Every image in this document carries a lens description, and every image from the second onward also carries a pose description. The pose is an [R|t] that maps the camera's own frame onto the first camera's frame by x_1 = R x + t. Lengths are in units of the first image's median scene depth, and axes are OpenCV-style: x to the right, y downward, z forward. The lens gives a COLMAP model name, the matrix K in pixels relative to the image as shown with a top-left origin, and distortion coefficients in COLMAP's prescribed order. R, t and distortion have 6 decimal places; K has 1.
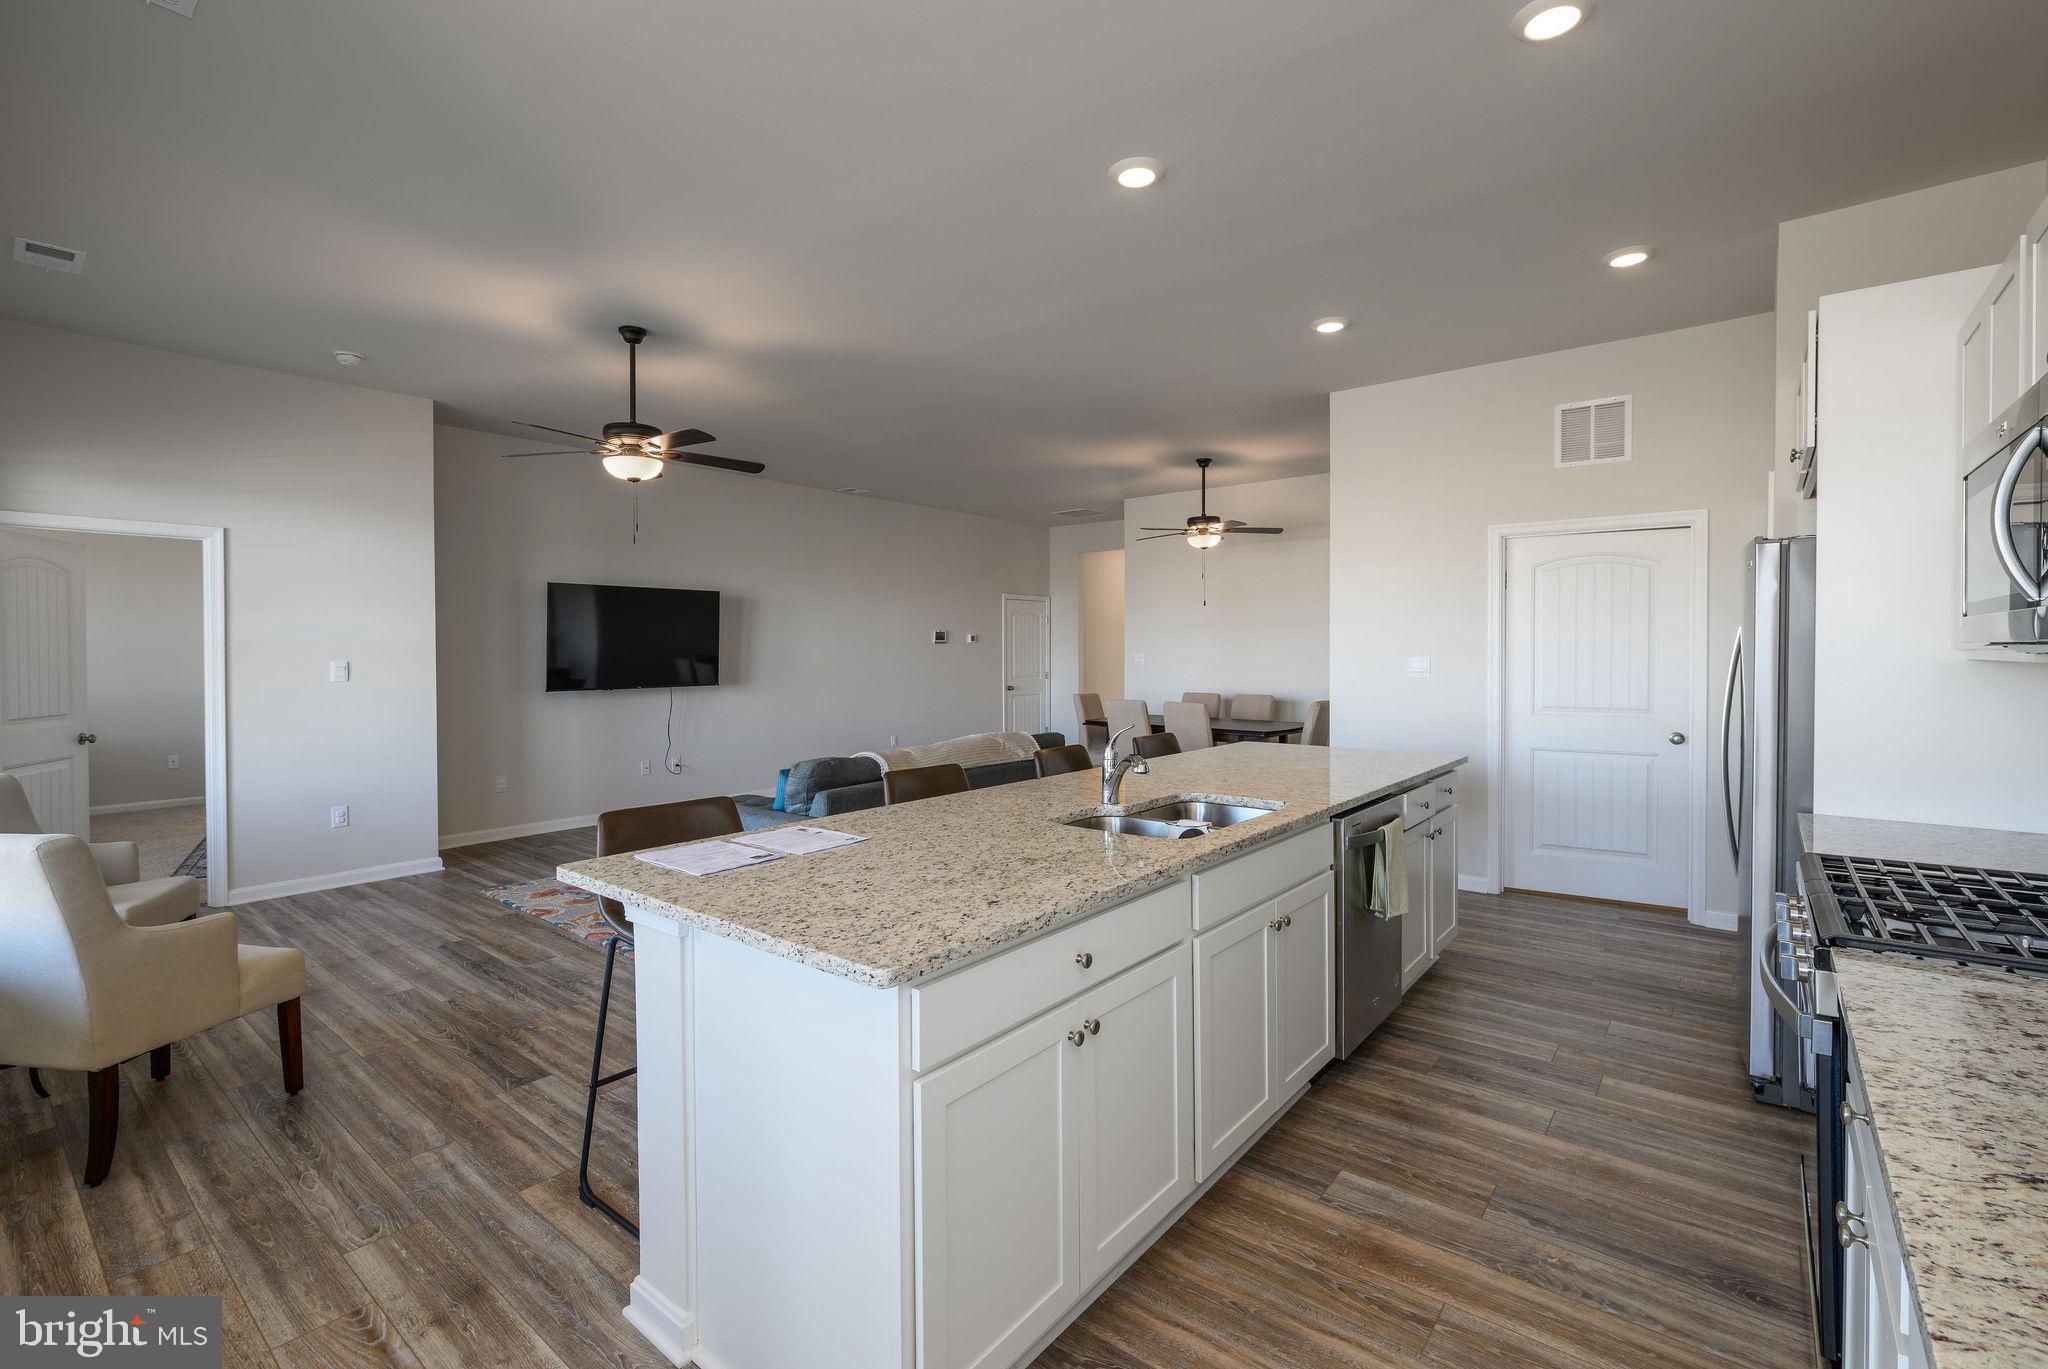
lens RADIAL K [[881.7, 0, 1053.4], [0, 881.7, 686.6], [0, 0, 1]] dist [-0.000848, -0.000555]
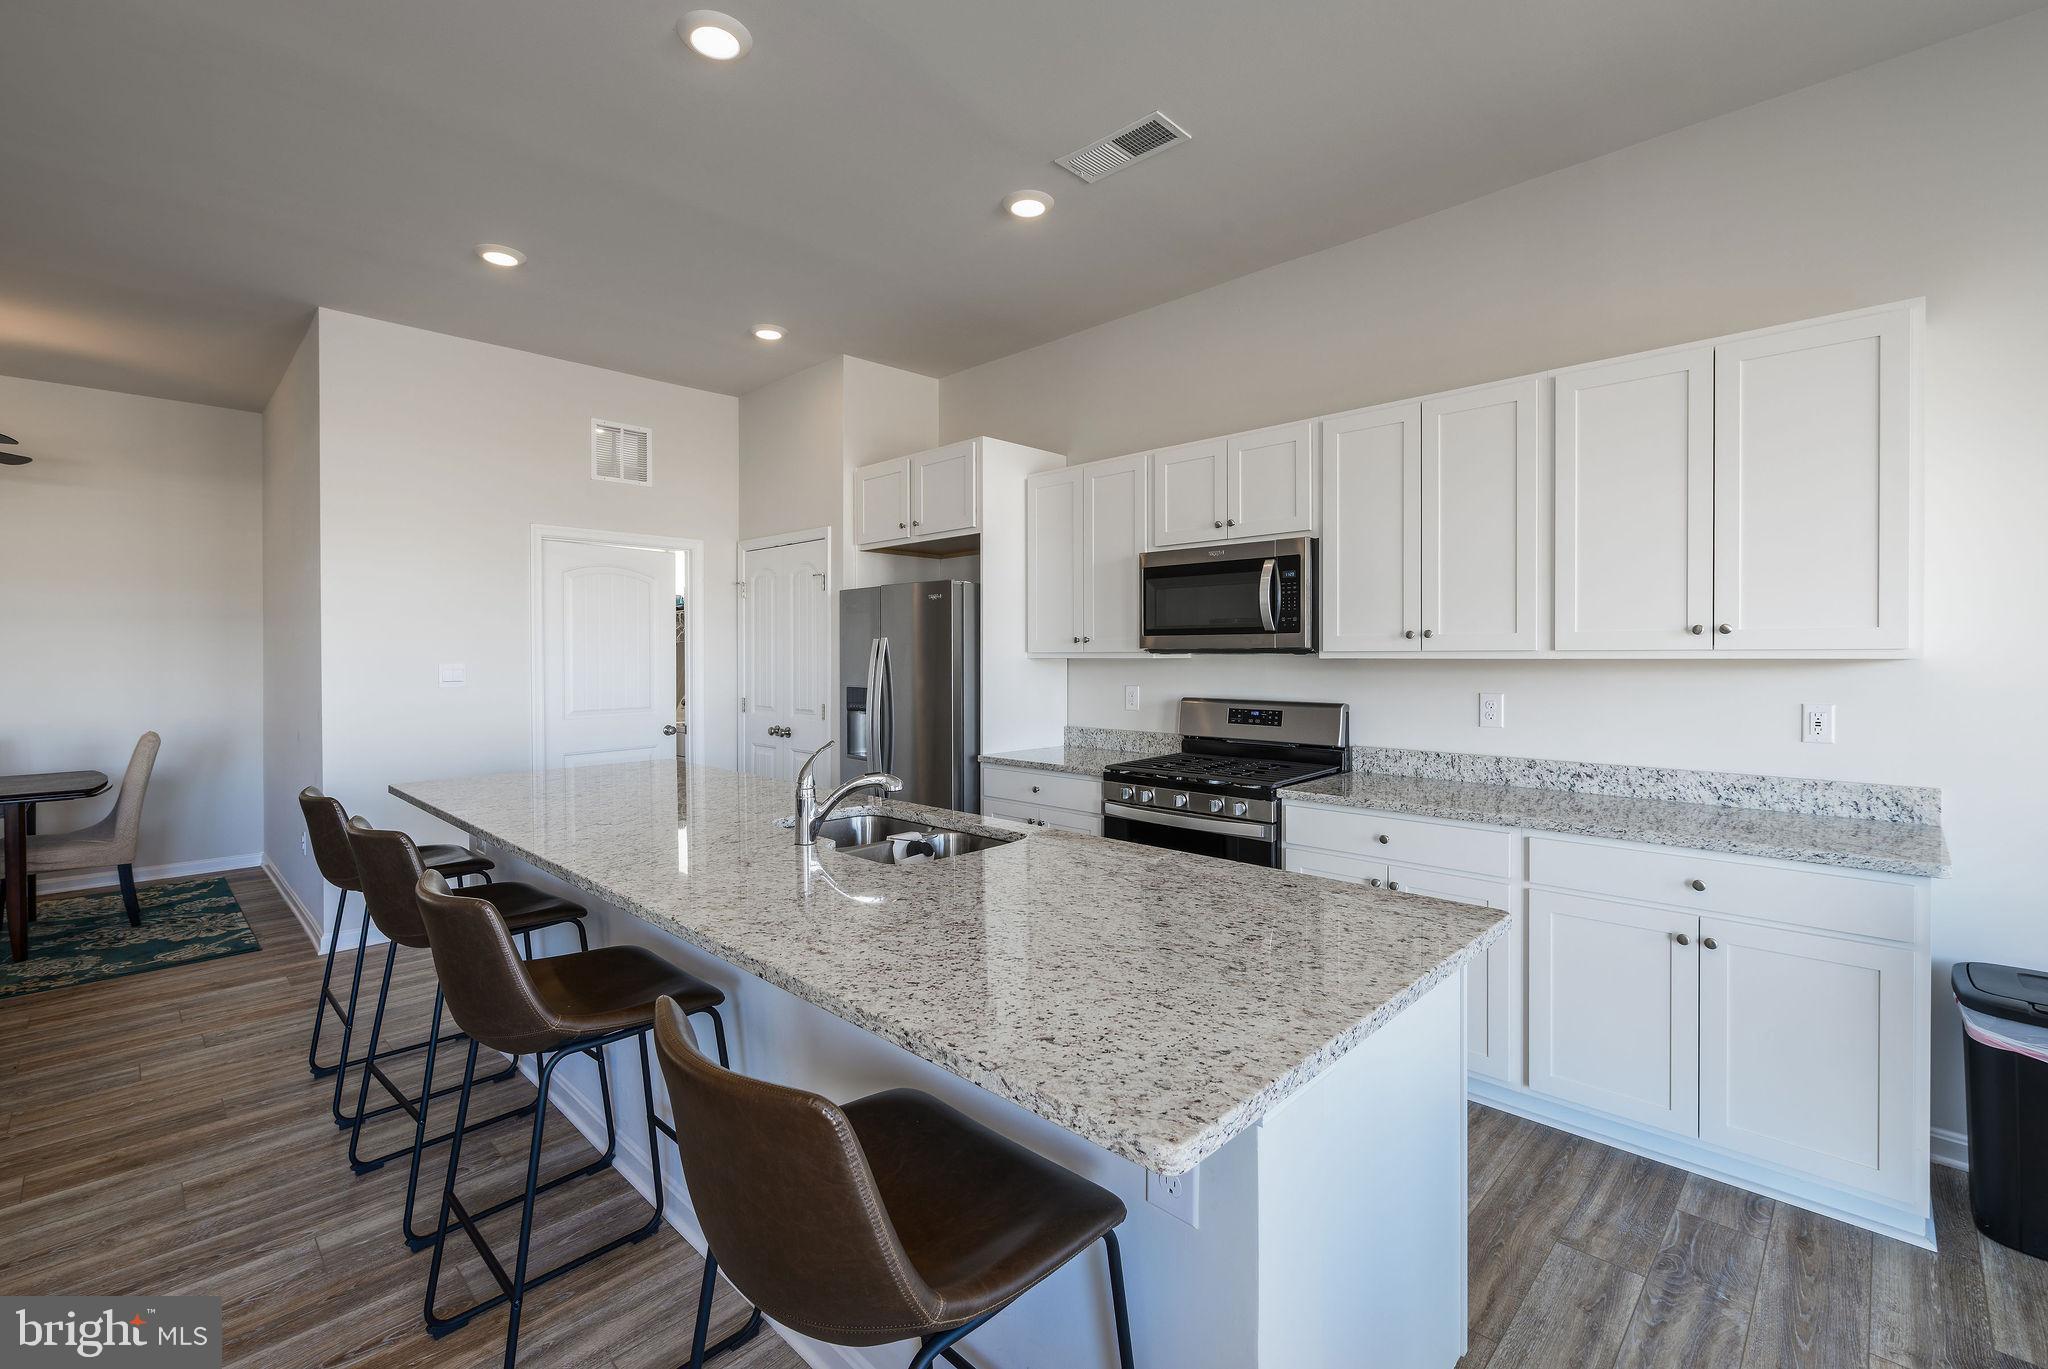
lens RADIAL K [[886.5, 0, 984.5], [0, 886.5, 655.7], [0, 0, 1]] dist [-0.000702, 0.000018]
pose [[0.140177, -0.005082, 0.990113, -0.745796], [0.042060, 0.999115, -0.000826, -0.035177], [-0.989233, 0.041760, 0.140267, 0.745936]]
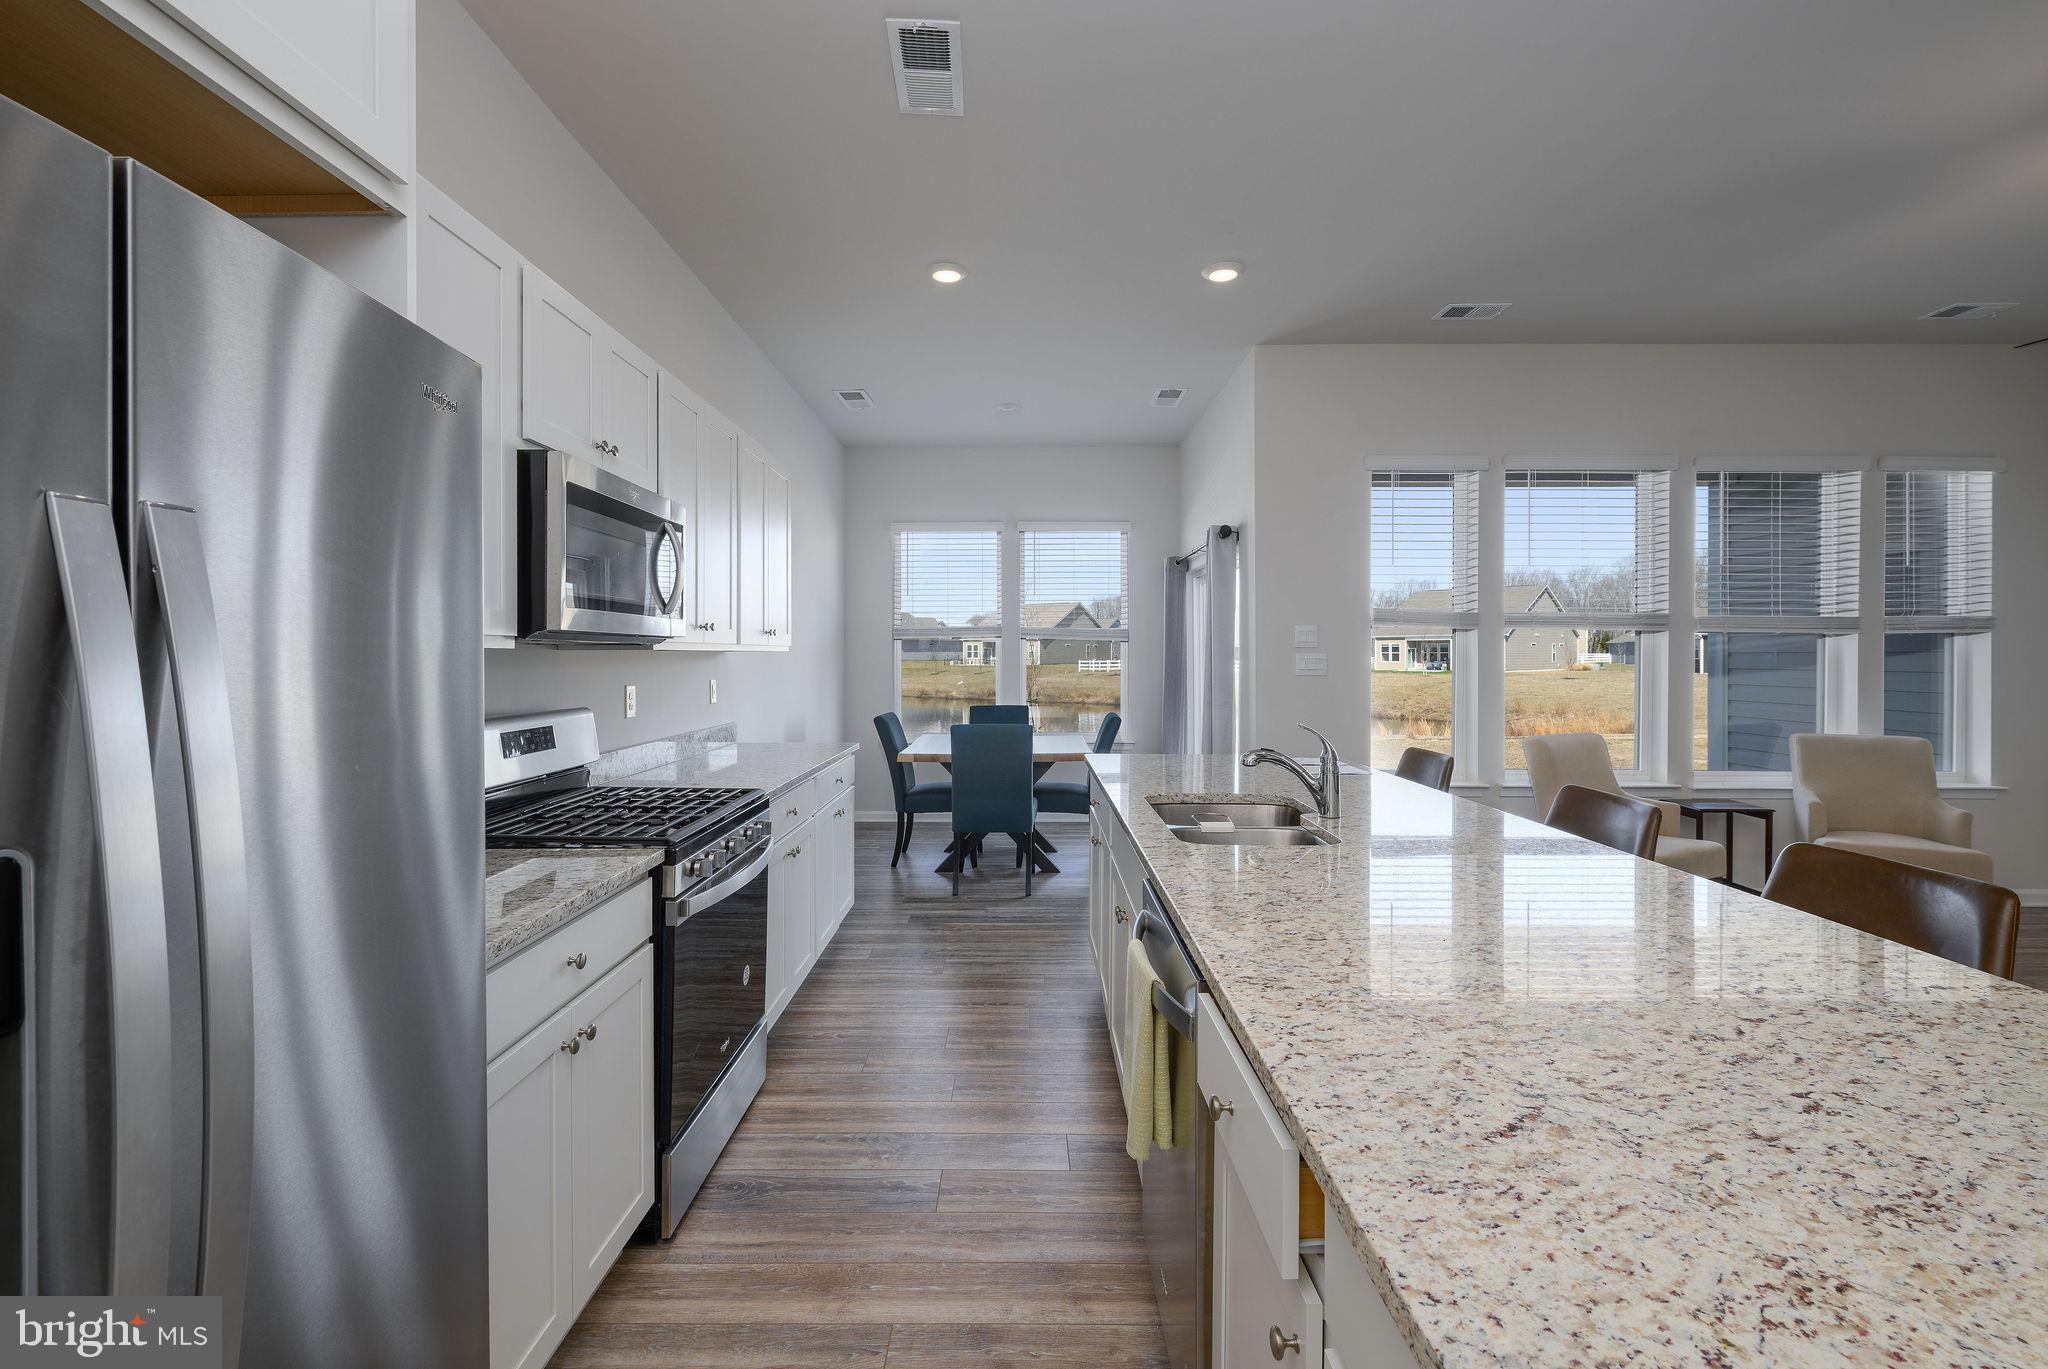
lens RADIAL K [[863.1, 0, 1026.5], [0, 863.1, 657.0], [0, 0, 1]] dist [-0.012539, -0.000133]
pose [[-0.796323, 0.005071, -0.604850, 0.856782], [-0.019025, 0.999260, 0.033425, -0.046627], [0.604572, 0.038125, -0.795637, 1.548340]]
